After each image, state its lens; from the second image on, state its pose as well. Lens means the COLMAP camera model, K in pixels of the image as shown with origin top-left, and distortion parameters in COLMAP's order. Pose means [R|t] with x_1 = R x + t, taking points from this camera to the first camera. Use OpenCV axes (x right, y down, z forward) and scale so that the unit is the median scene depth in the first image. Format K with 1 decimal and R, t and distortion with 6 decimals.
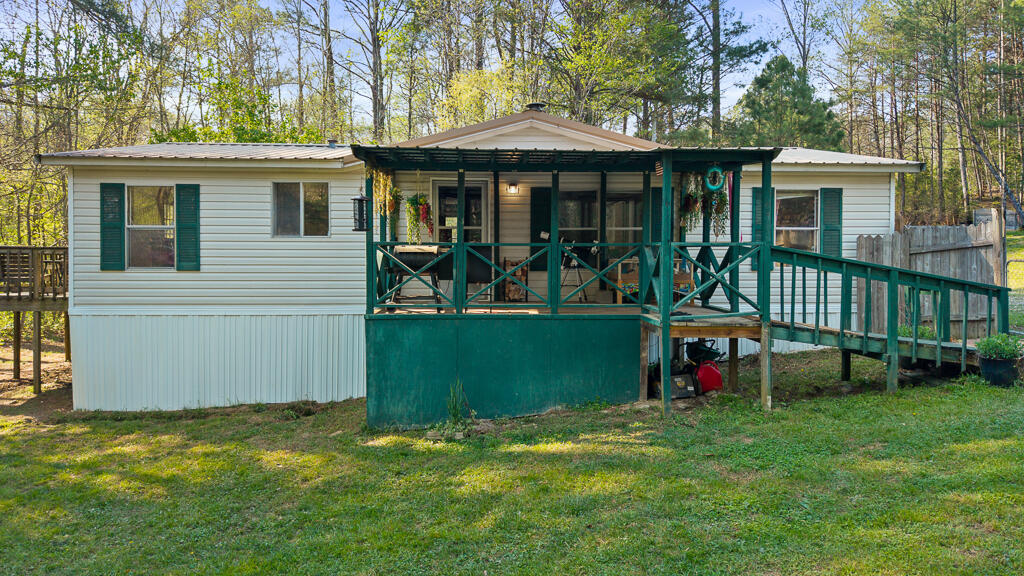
lens RADIAL K [[742.1, 0, 482.5], [0, 742.1, 313.0], [0, 0, 1]] dist [0.002060, -0.003316]
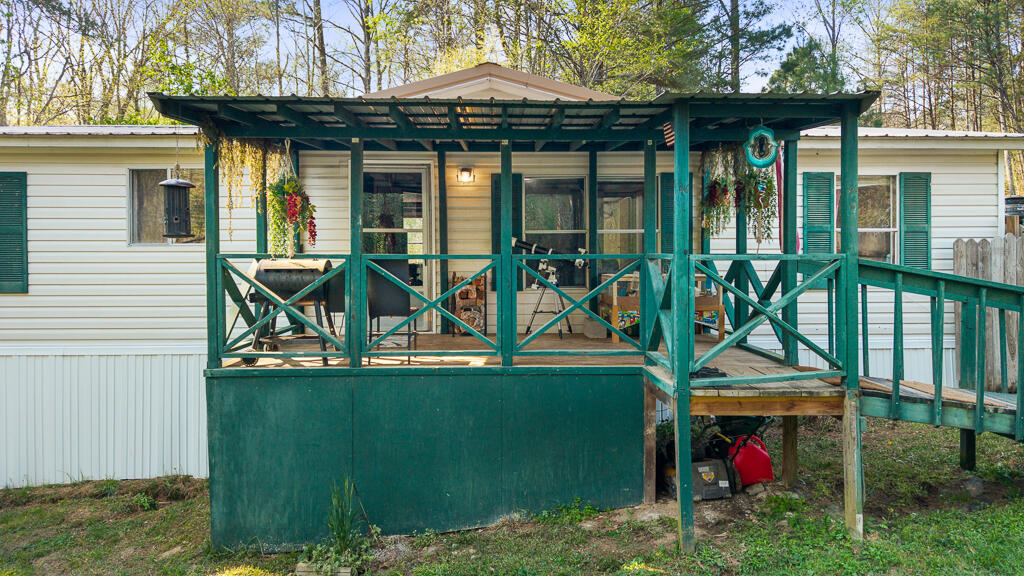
lens RADIAL K [[711.5, 0, 512.0], [0, 711.5, 288.0], [0, 0, 1]] dist [-0.002034, -0.001103]
pose [[0.999976, -0.005163, 0.004698, 0.083504], [0.005315, 0.999441, -0.033016, -0.038510], [-0.004525, 0.033040, 0.999444, 0.331573]]
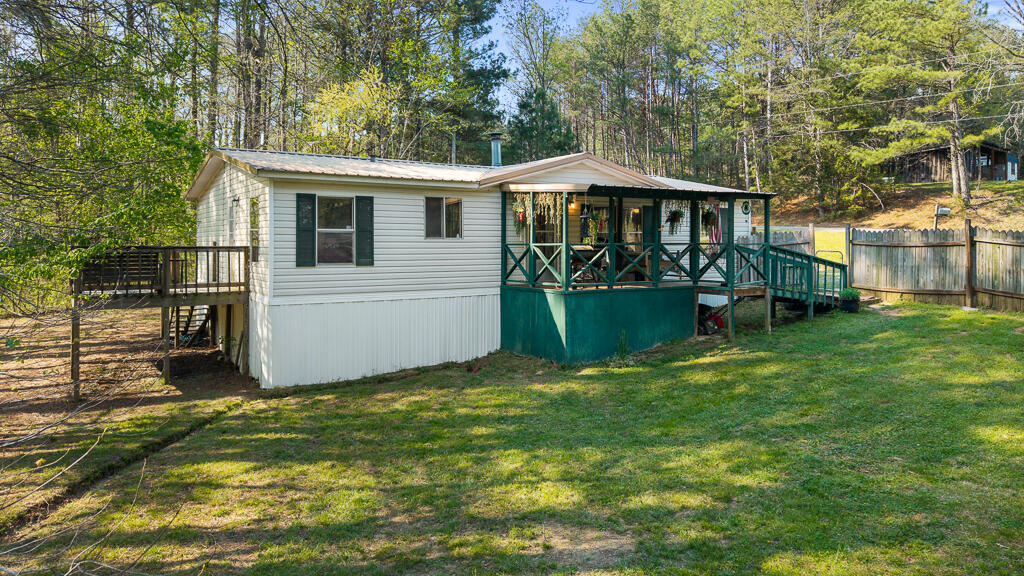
lens RADIAL K [[742.1, 0, 482.5], [0, 742.1, 313.0], [0, 0, 1]] dist [0.002060, -0.003316]
pose [[0.858692, -0.047829, 0.510255, -0.906374], [0.045800, 0.998814, 0.016550, 0.011450], [-0.510441, 0.009159, 0.859864, -0.181011]]
